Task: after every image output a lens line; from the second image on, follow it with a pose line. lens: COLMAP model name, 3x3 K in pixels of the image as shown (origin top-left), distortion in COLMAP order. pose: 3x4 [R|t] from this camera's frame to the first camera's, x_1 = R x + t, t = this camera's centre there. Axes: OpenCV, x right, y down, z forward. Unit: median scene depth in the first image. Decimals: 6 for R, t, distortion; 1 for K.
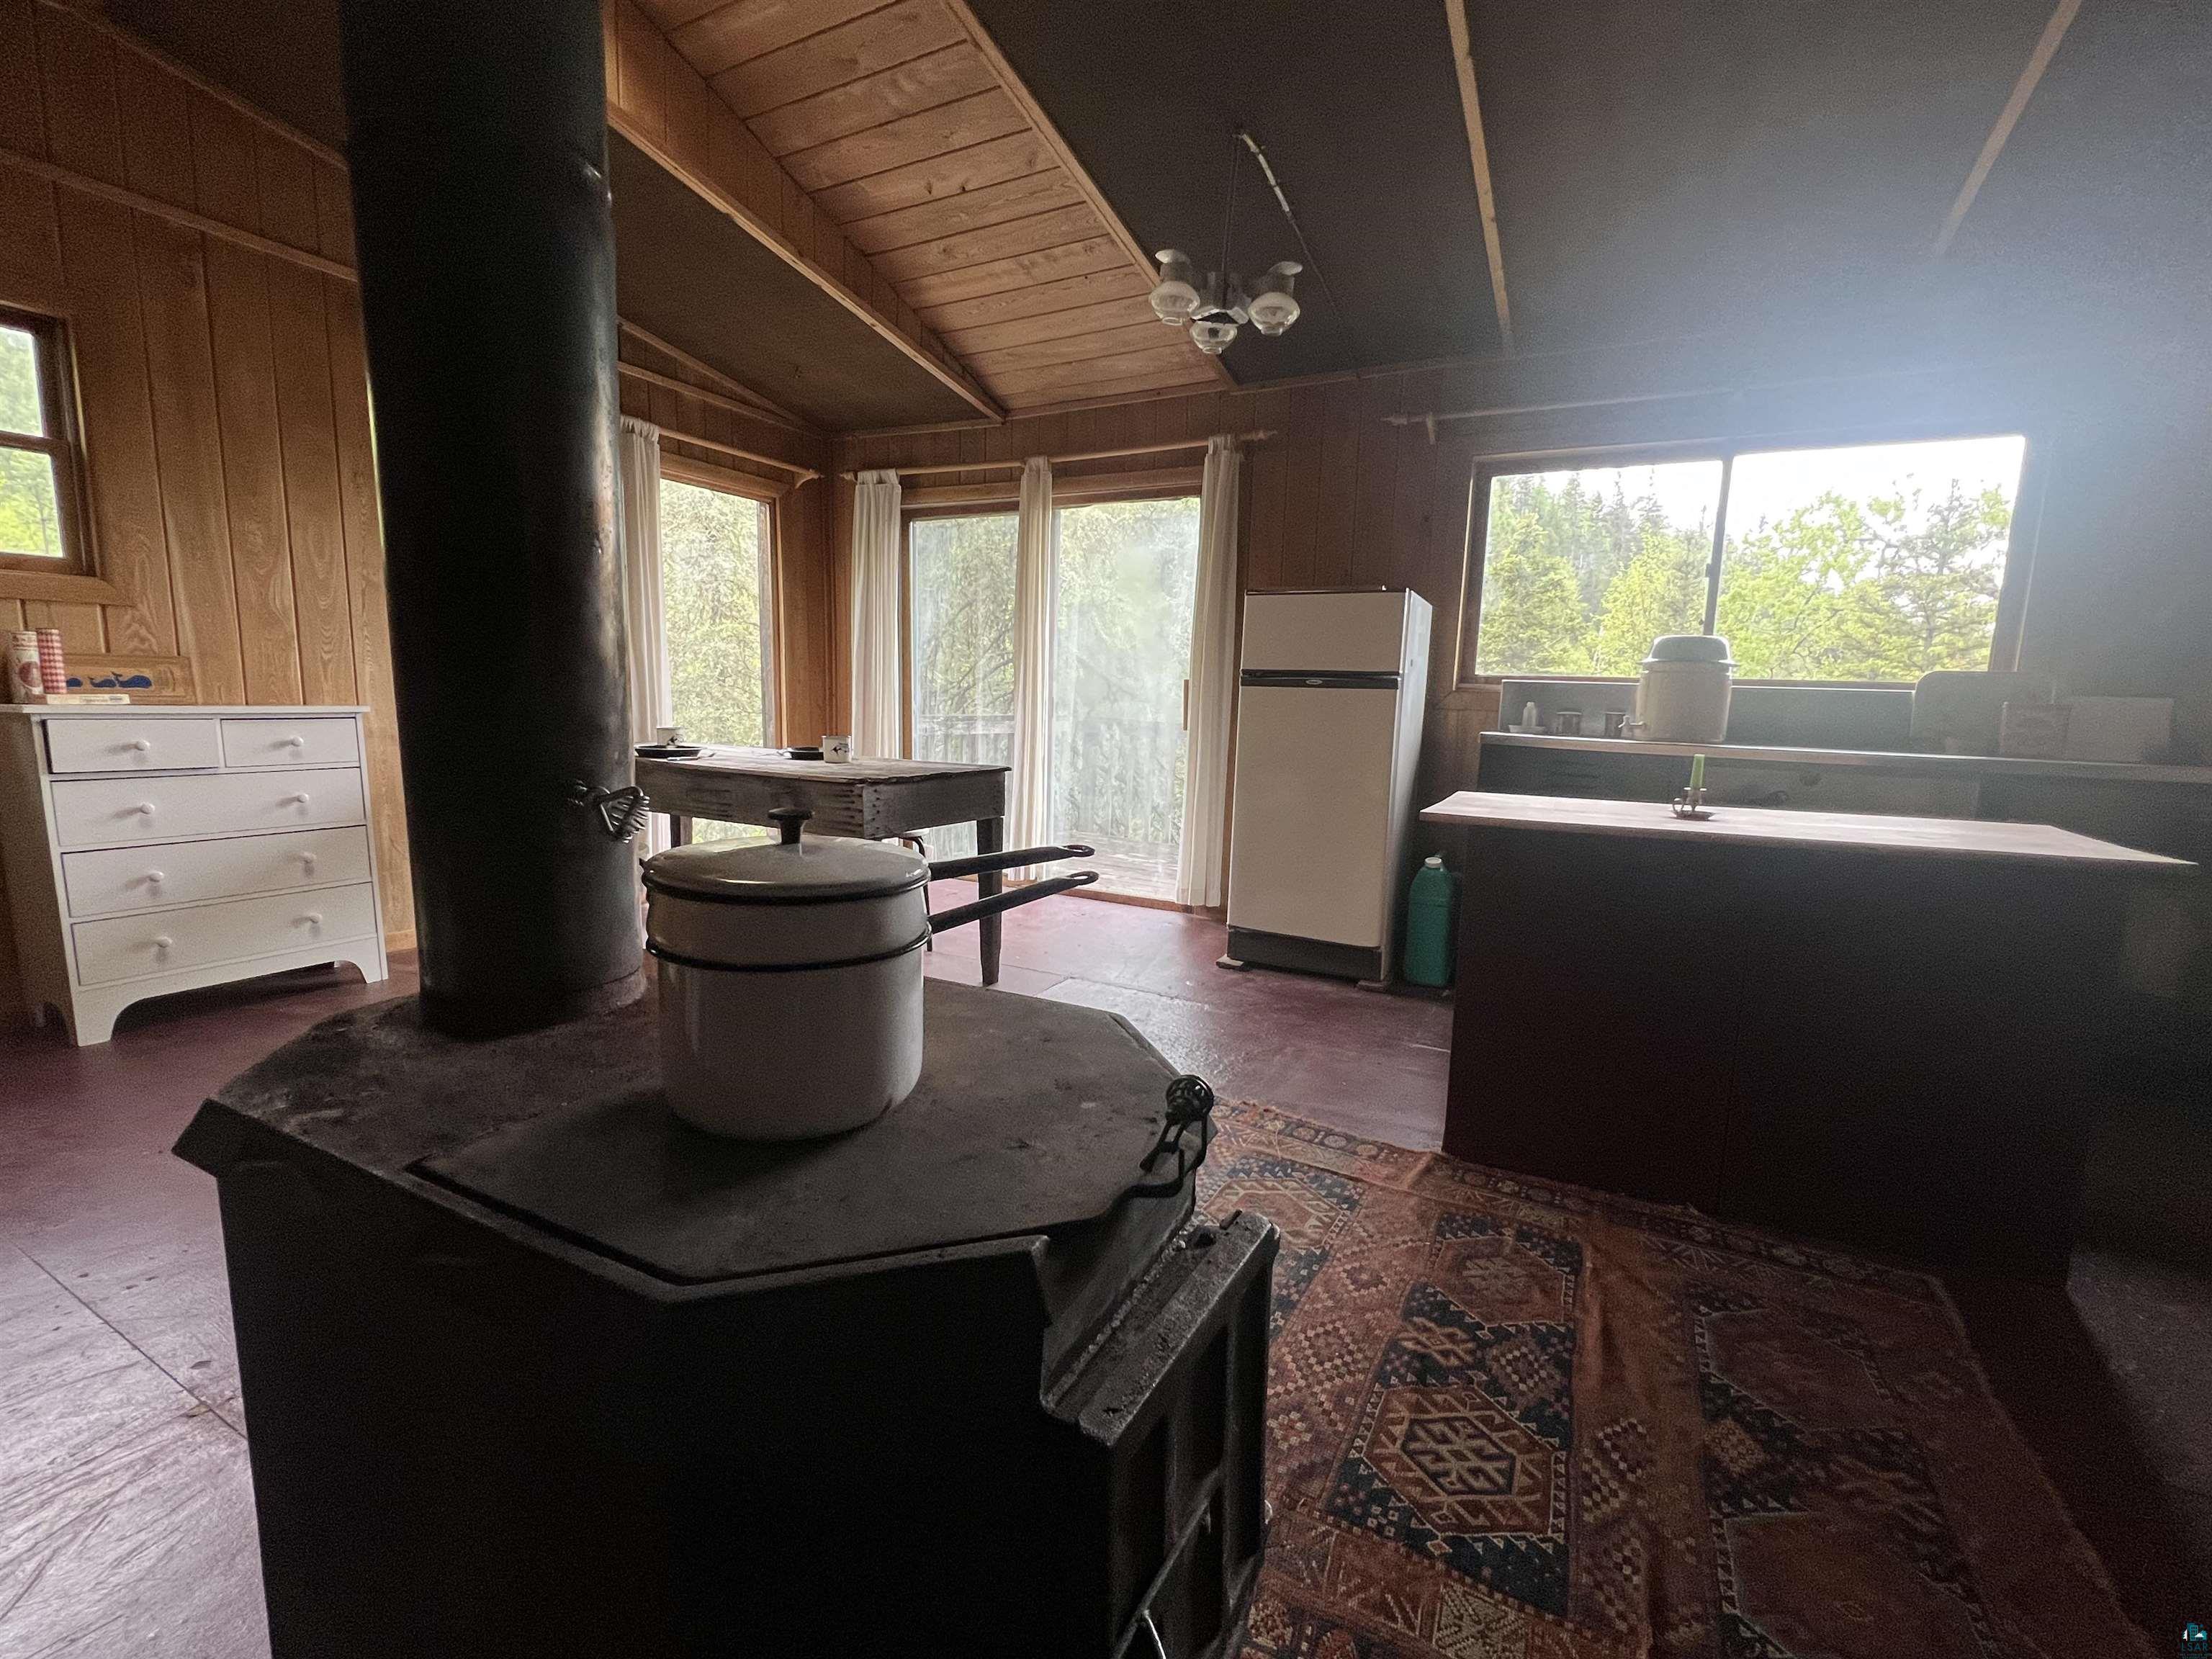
lens RADIAL K [[953.9, 0, 1108.6], [0, 953.9, 832.8], [0, 0, 1]] dist [-0.000269, -0.000910]
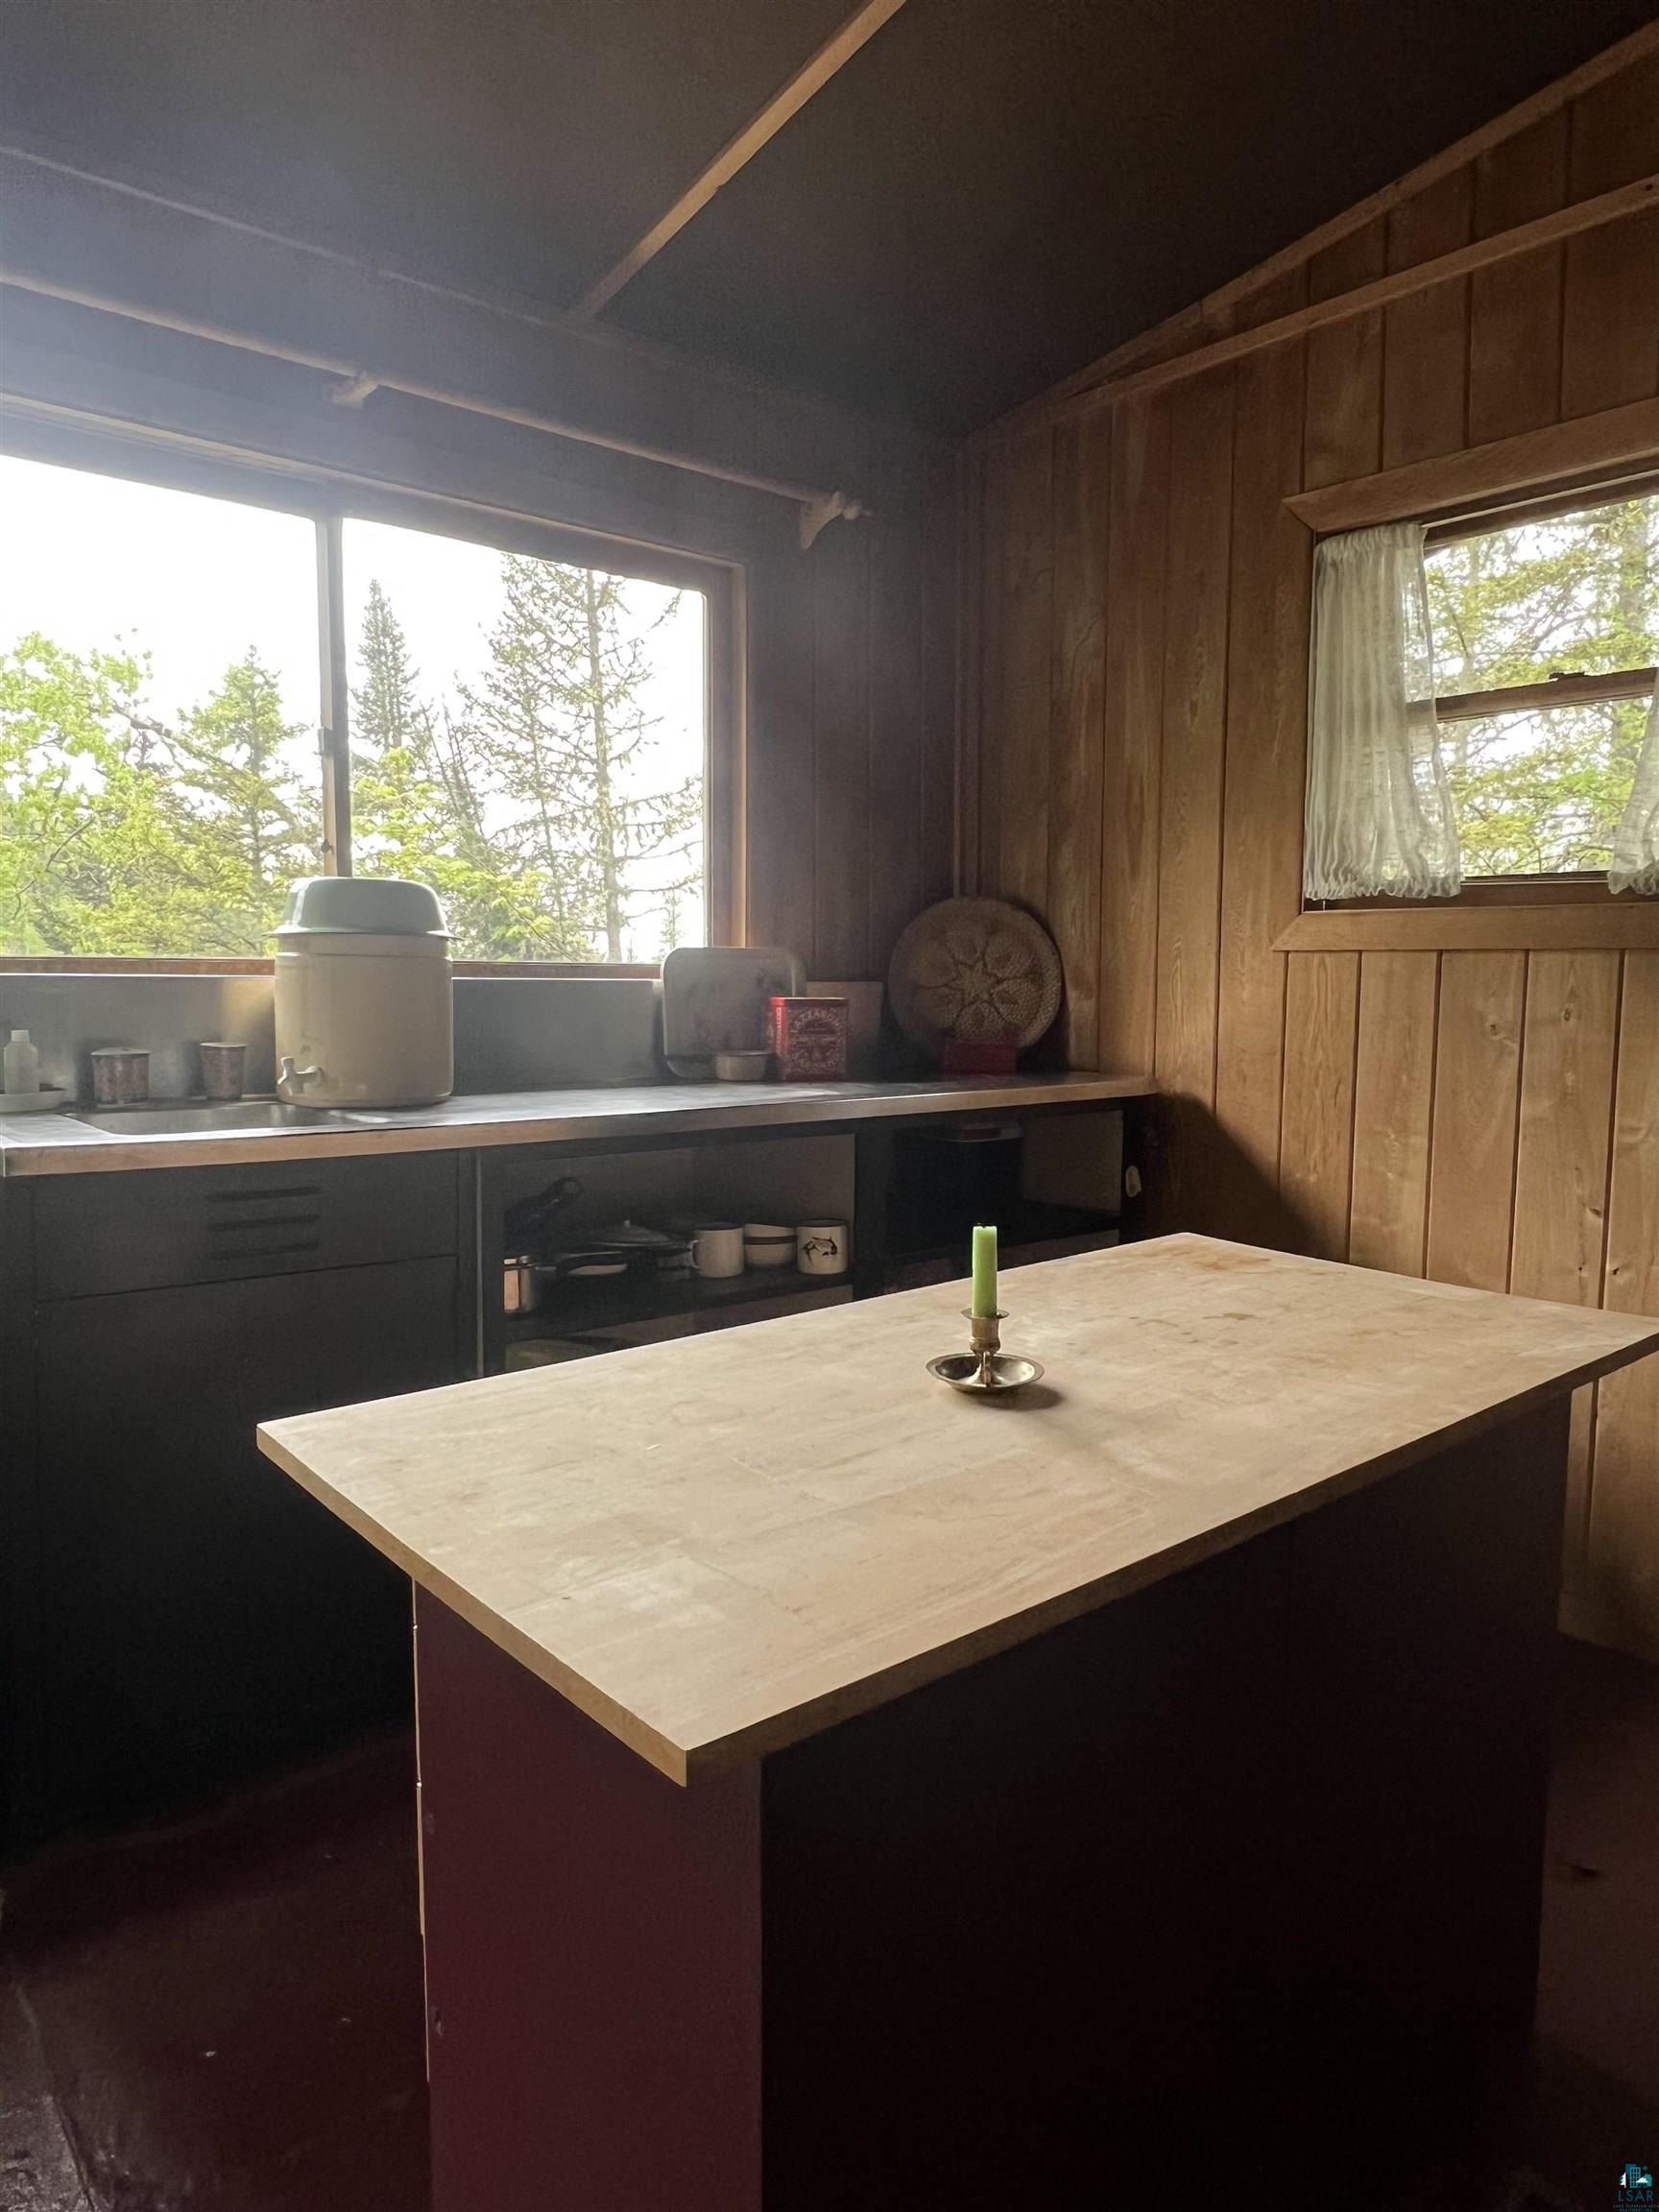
lens RADIAL K [[1418.9, 0, 822.7], [0, 1418.9, 1113.6], [0, 0, 1]] dist [-0.002555, 0.003071]
pose [[0.388919, -0.126962, 0.912482, 0.038493], [0.133328, 0.987788, 0.080613, -0.115600], [-0.911573, 0.090308, 0.401097, 0.513589]]
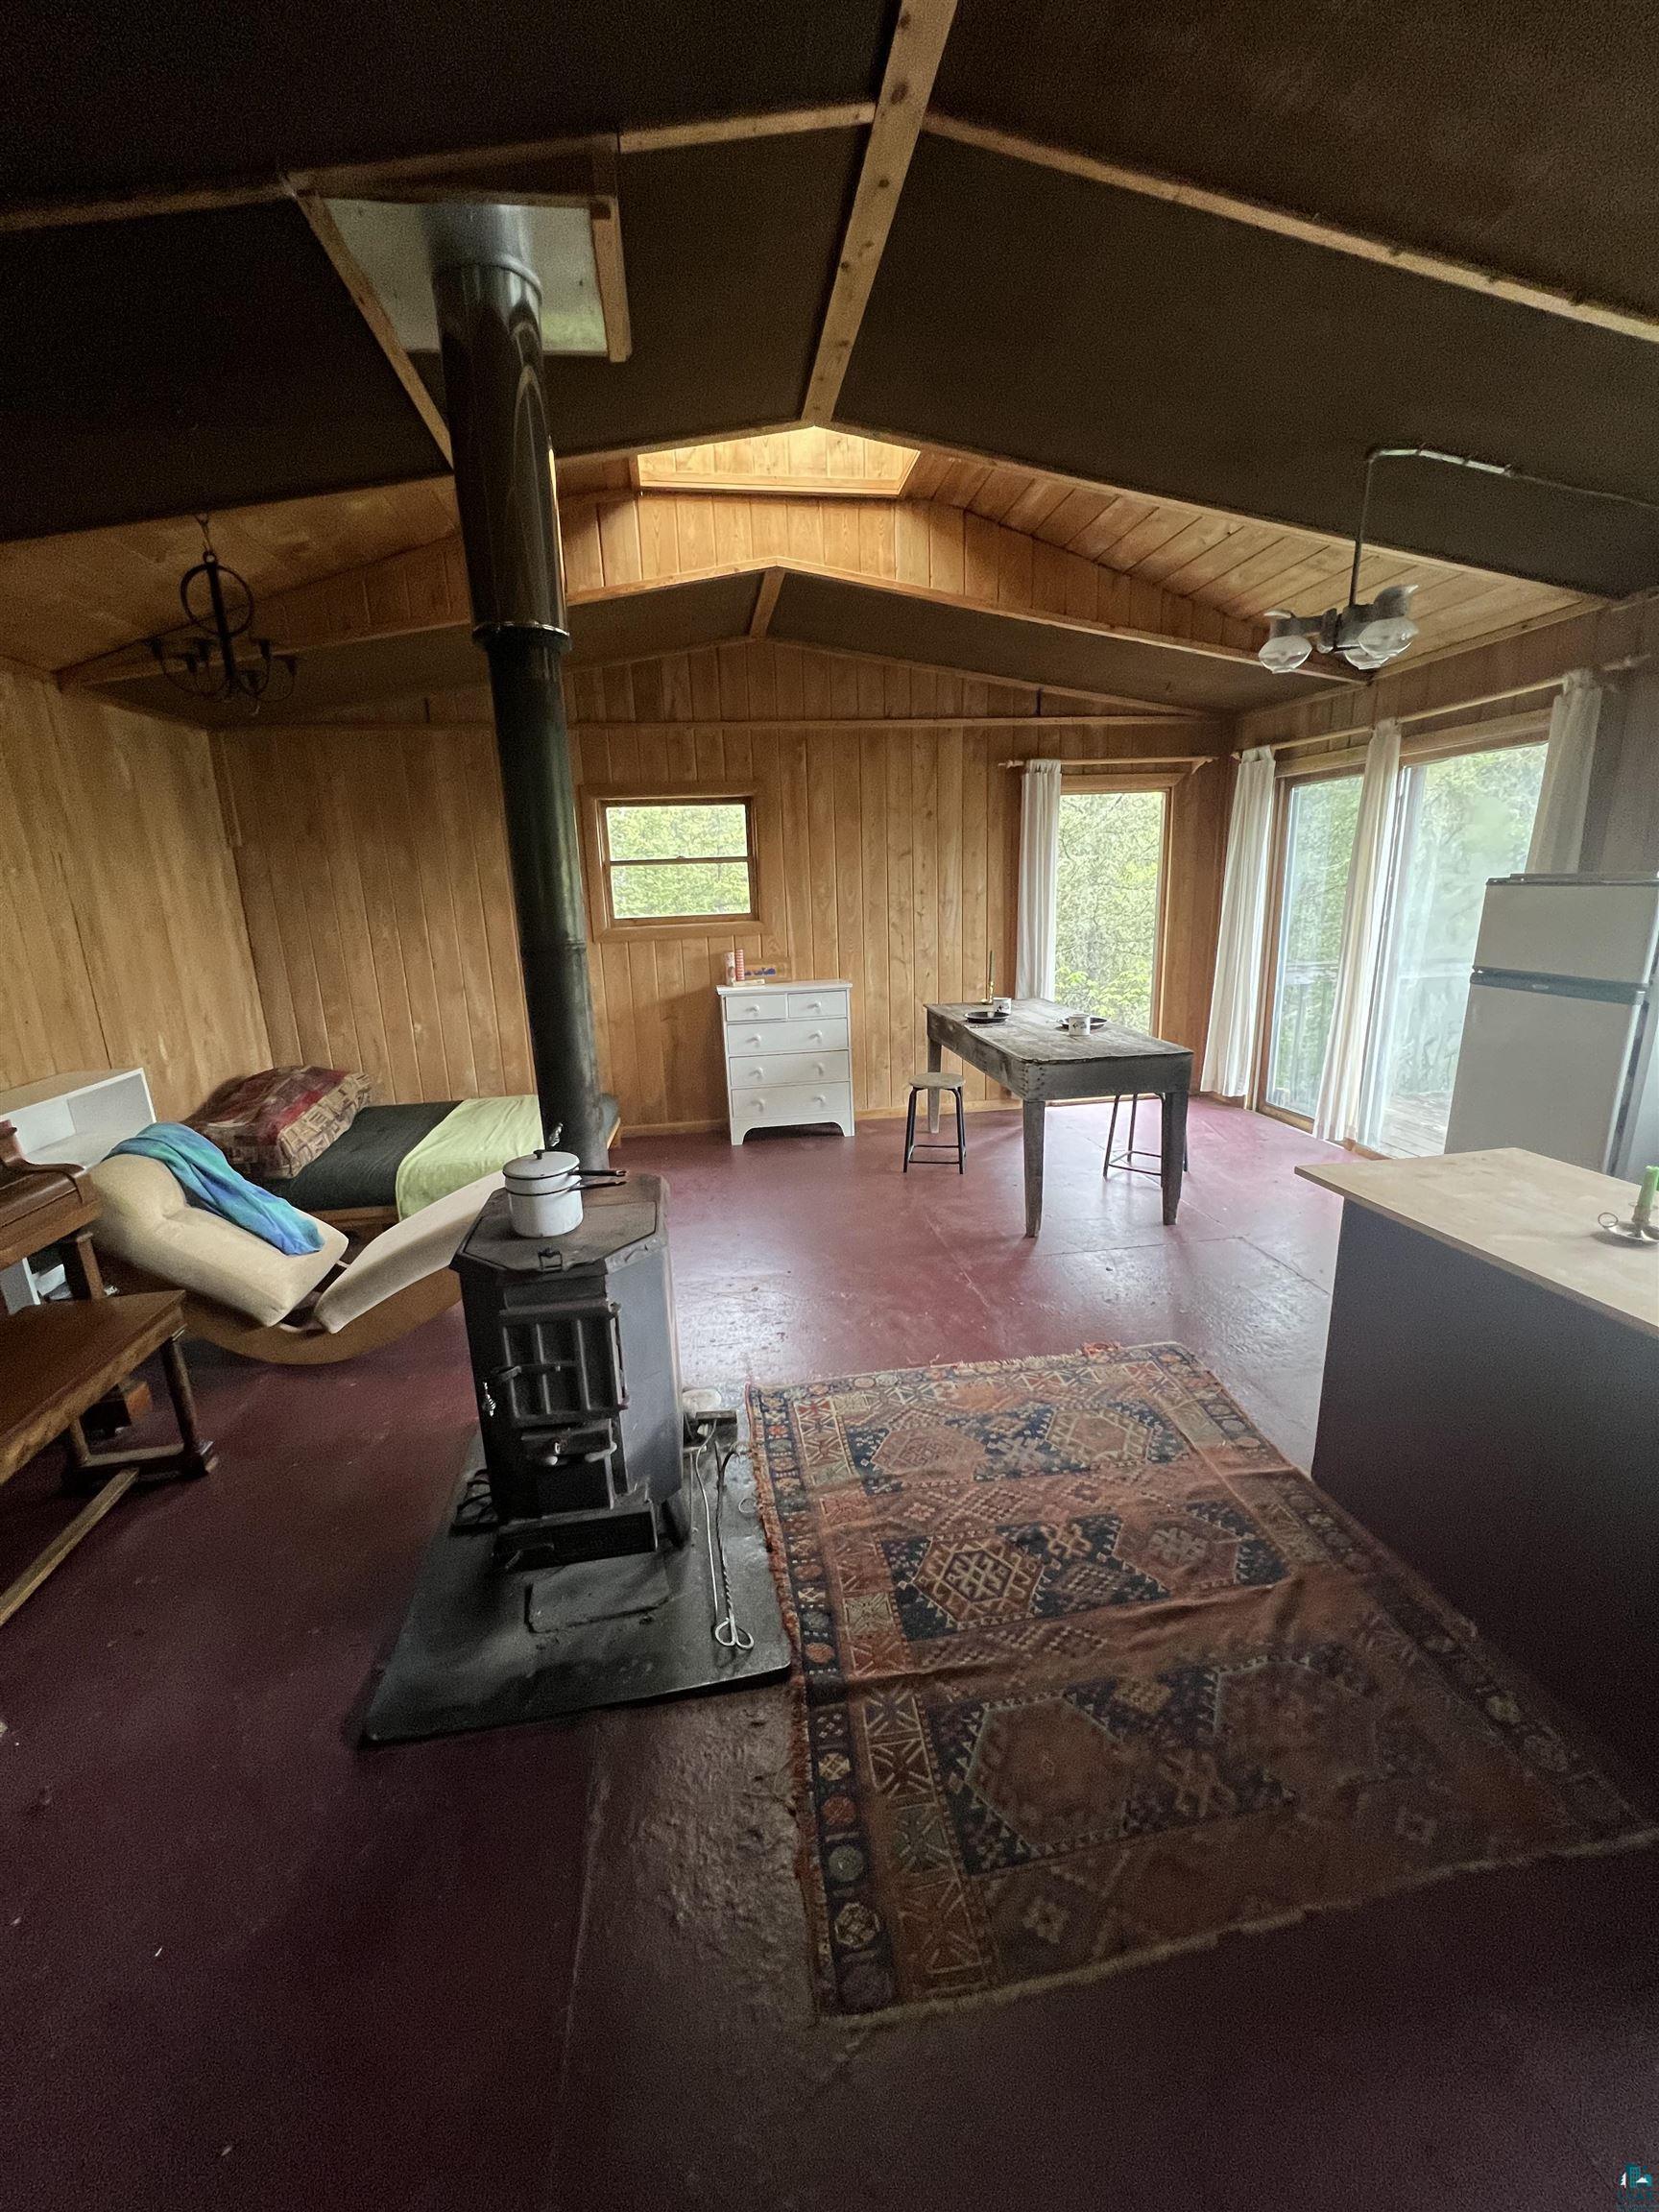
lens RADIAL K [[882.6, 0, 826.8], [0, 882.6, 1109.0], [0, 0, 1]] dist [-0.002245, 0.000553]
pose [[0.589755, 0.151329, -0.793277, 0.497301], [-0.063447, 0.987933, 0.141293, -0.121426], [0.805086, -0.032997, 0.592239, -0.019991]]
